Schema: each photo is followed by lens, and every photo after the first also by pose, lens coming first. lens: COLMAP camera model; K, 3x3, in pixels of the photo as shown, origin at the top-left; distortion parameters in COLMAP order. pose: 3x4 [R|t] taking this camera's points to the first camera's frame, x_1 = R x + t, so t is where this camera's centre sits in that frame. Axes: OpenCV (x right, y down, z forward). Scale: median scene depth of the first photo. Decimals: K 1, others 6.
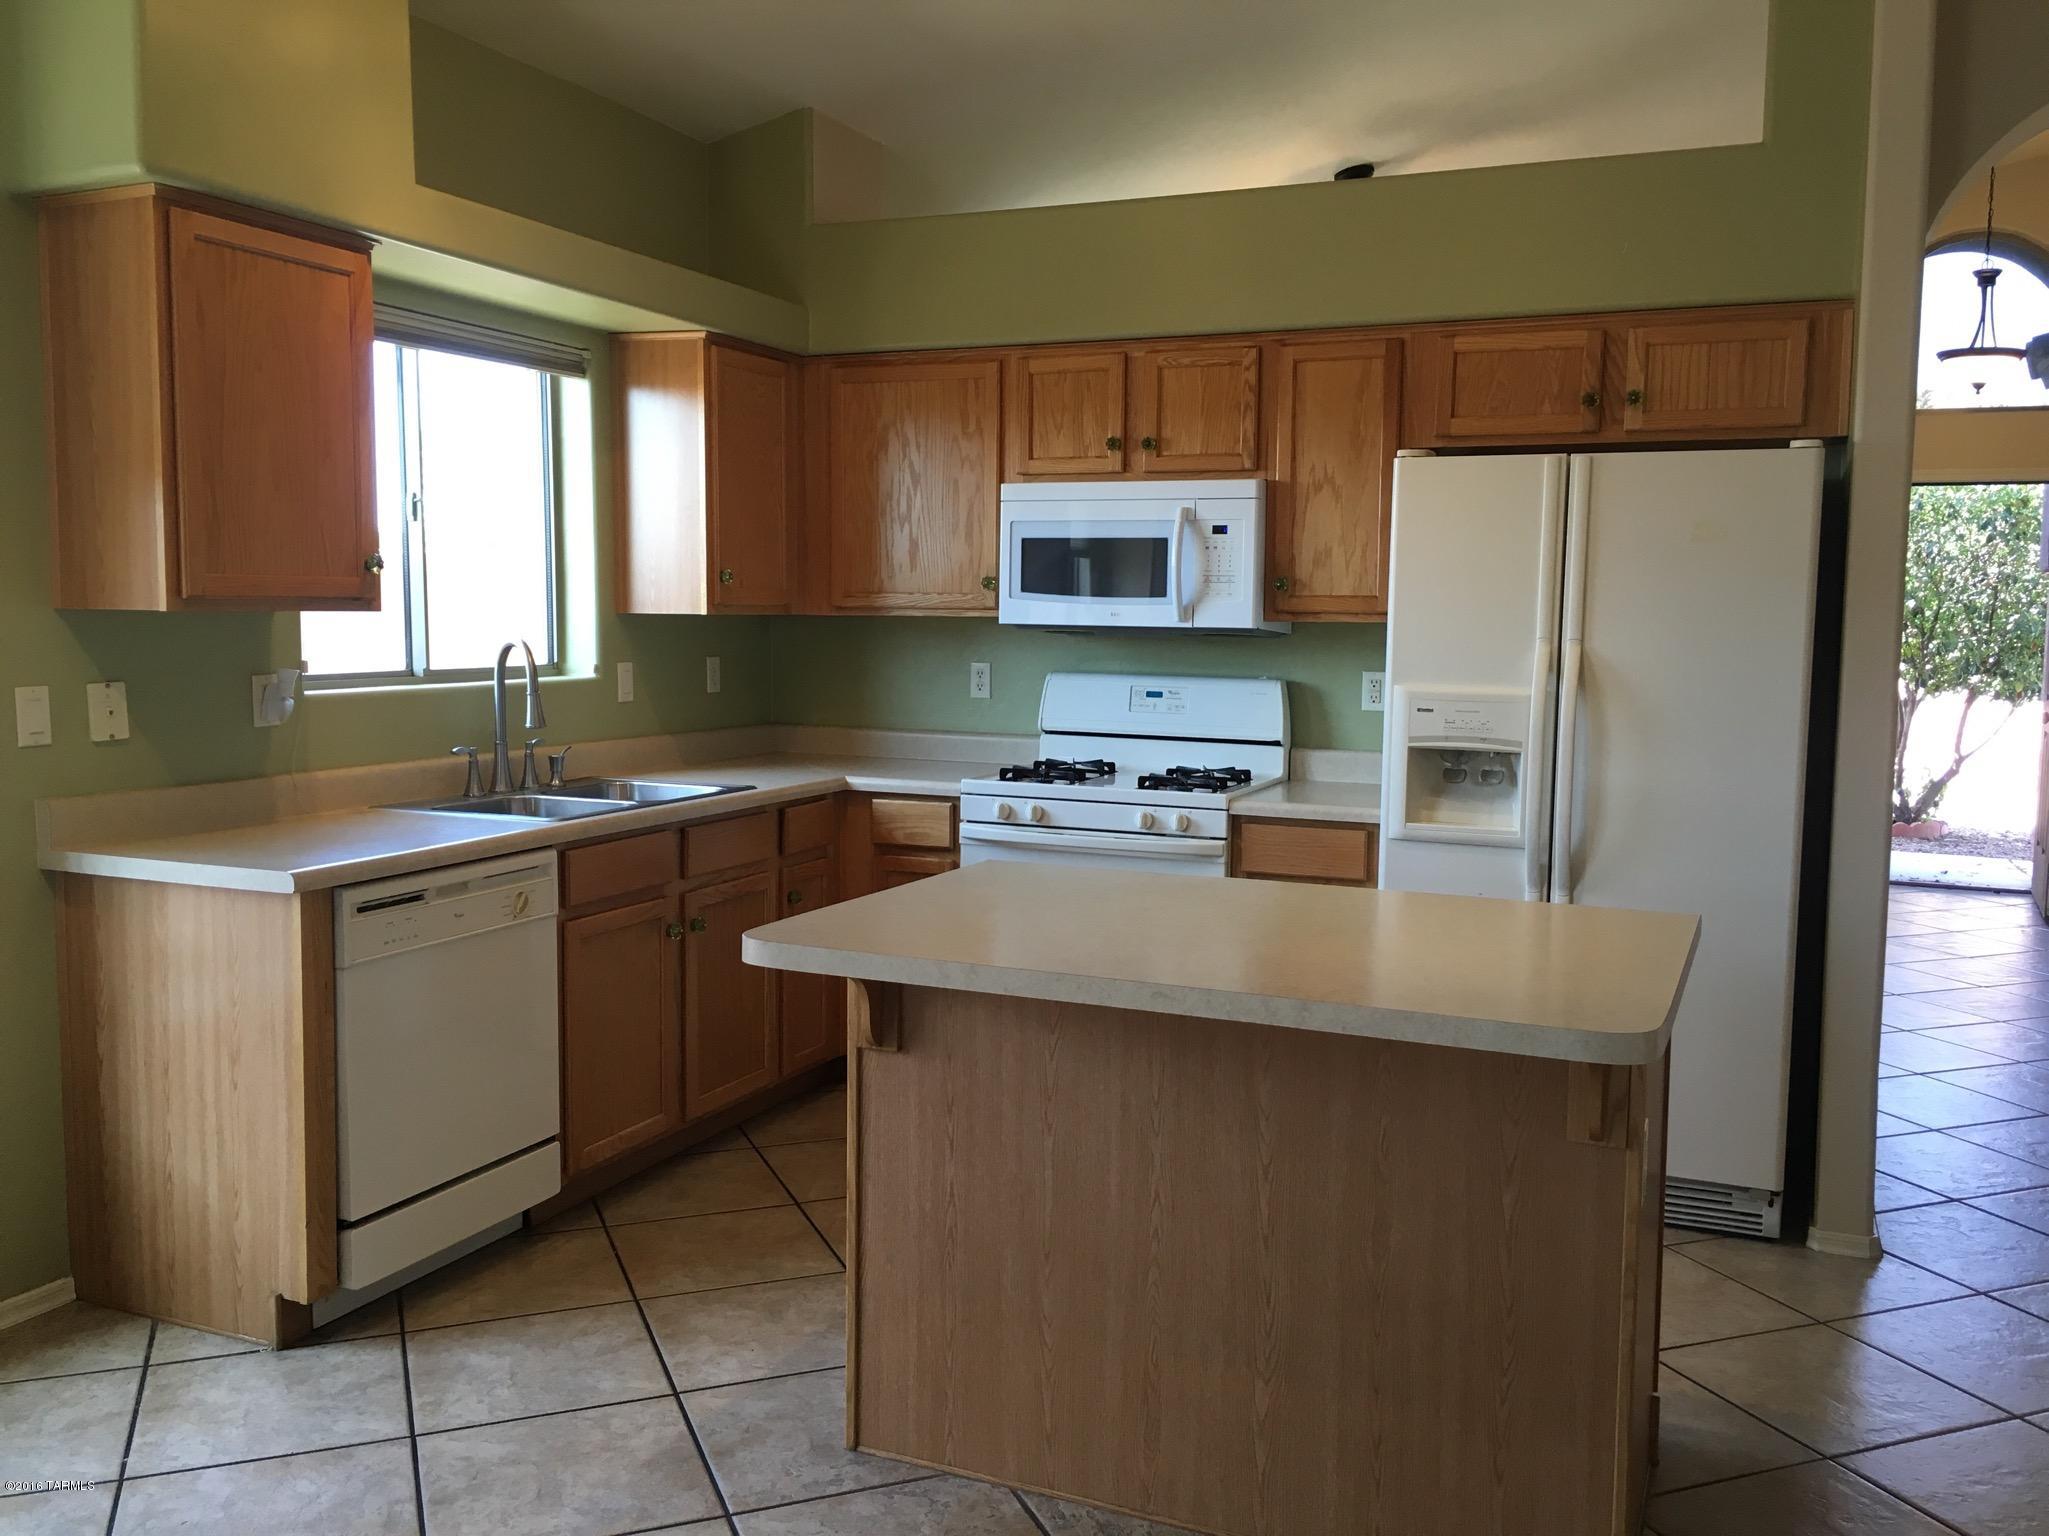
lens RADIAL K [[1730.1, 0, 1012.1], [0, 1730.1, 769.0], [0, 0, 1]] dist [0.078789, -0.105636]
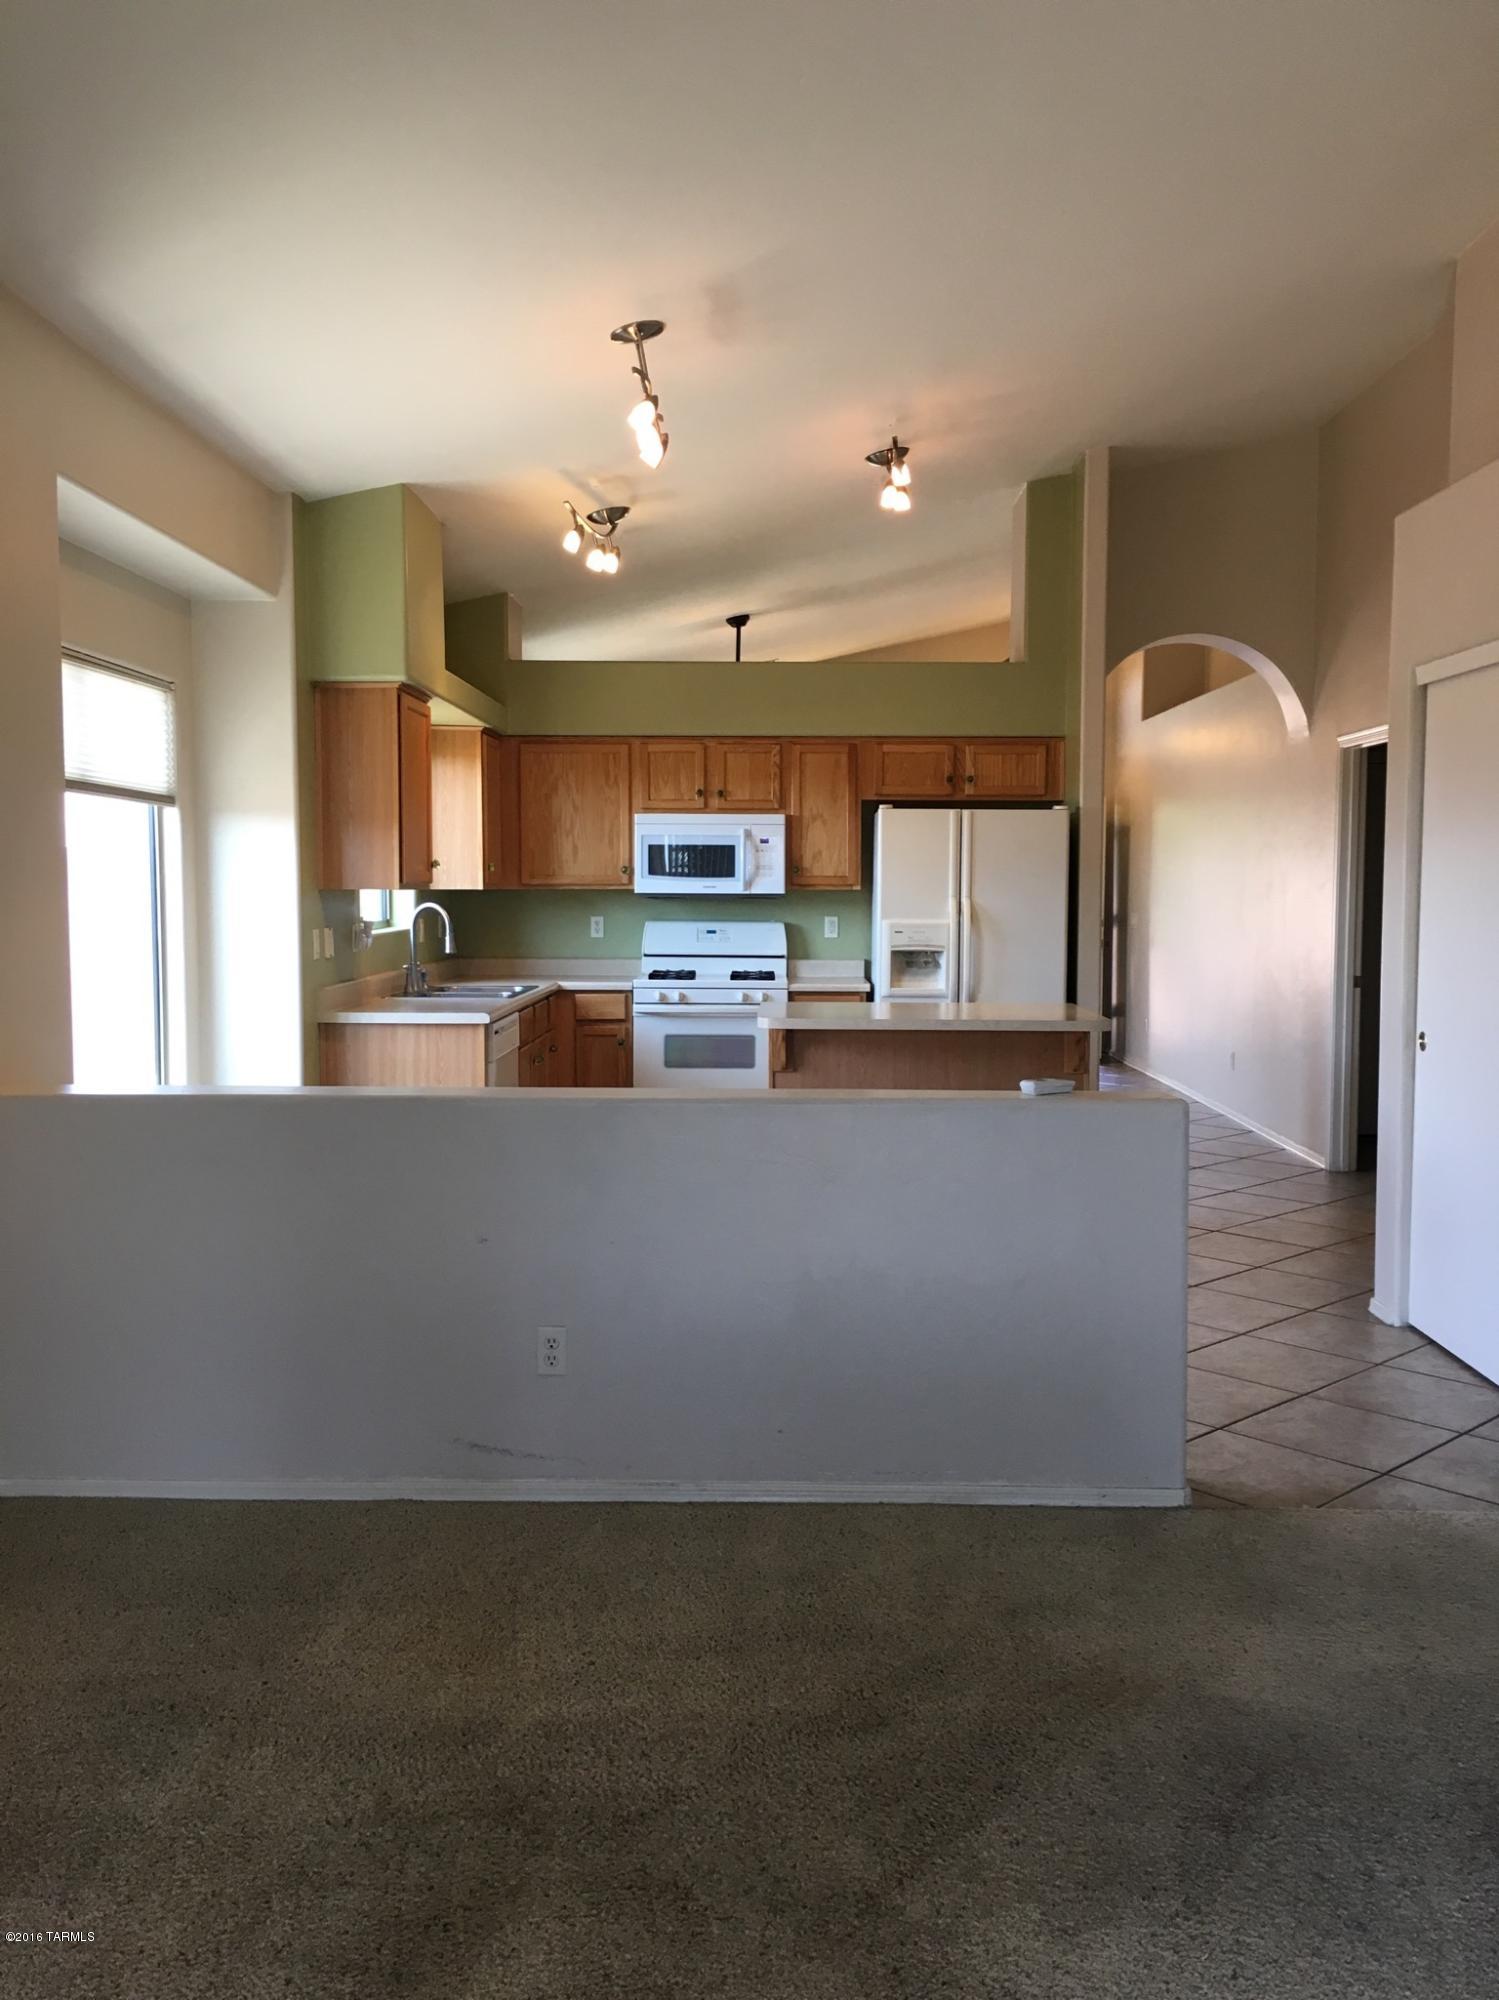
lens RADIAL K [[1688.8, 0, 753.8], [0, 1688.8, 1007.7], [0, 0, 1]] dist [0.078789, -0.105636]
pose [[0.921291, -0.036925, 0.387116, -0.594833], [0.044228, 0.998972, -0.009971, 0.057868], [-0.386350, 0.026308, 0.921977, -0.657829]]
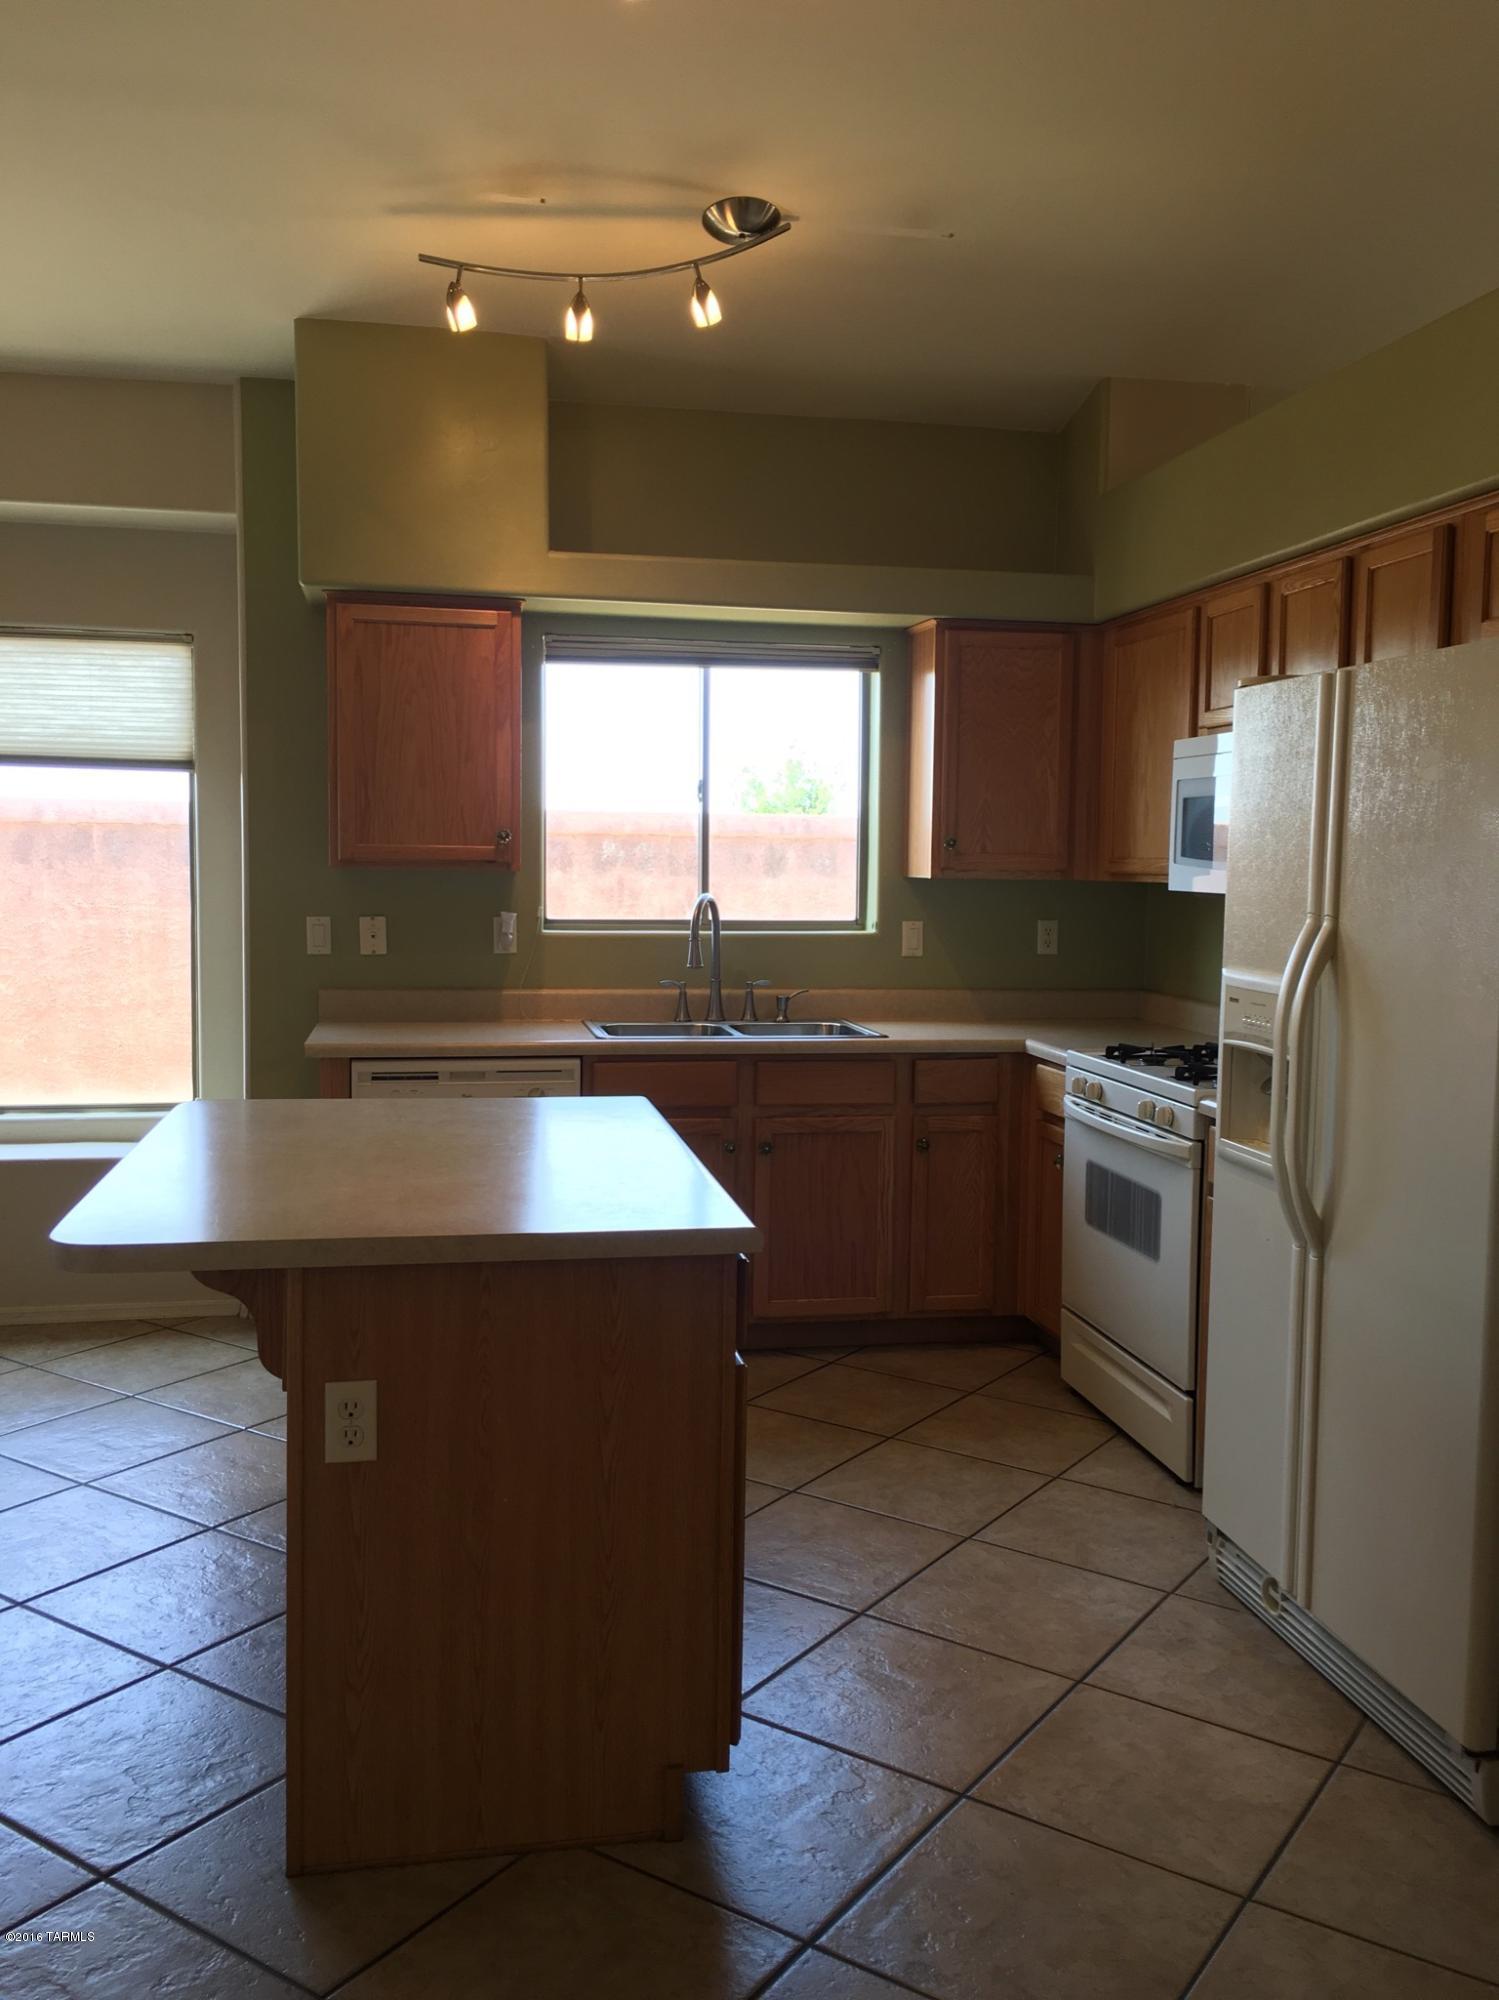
lens RADIAL K [[1688.8, 0, 763.2], [0, 1688.8, 998.6], [0, 0, 1]] dist [0.078789, -0.105636]
pose [[0.572610, 0.066145, -0.817156, 0.650055], [-0.085828, 0.996099, 0.020488, -0.027514], [0.815323, 0.058403, 0.576053, 0.317201]]
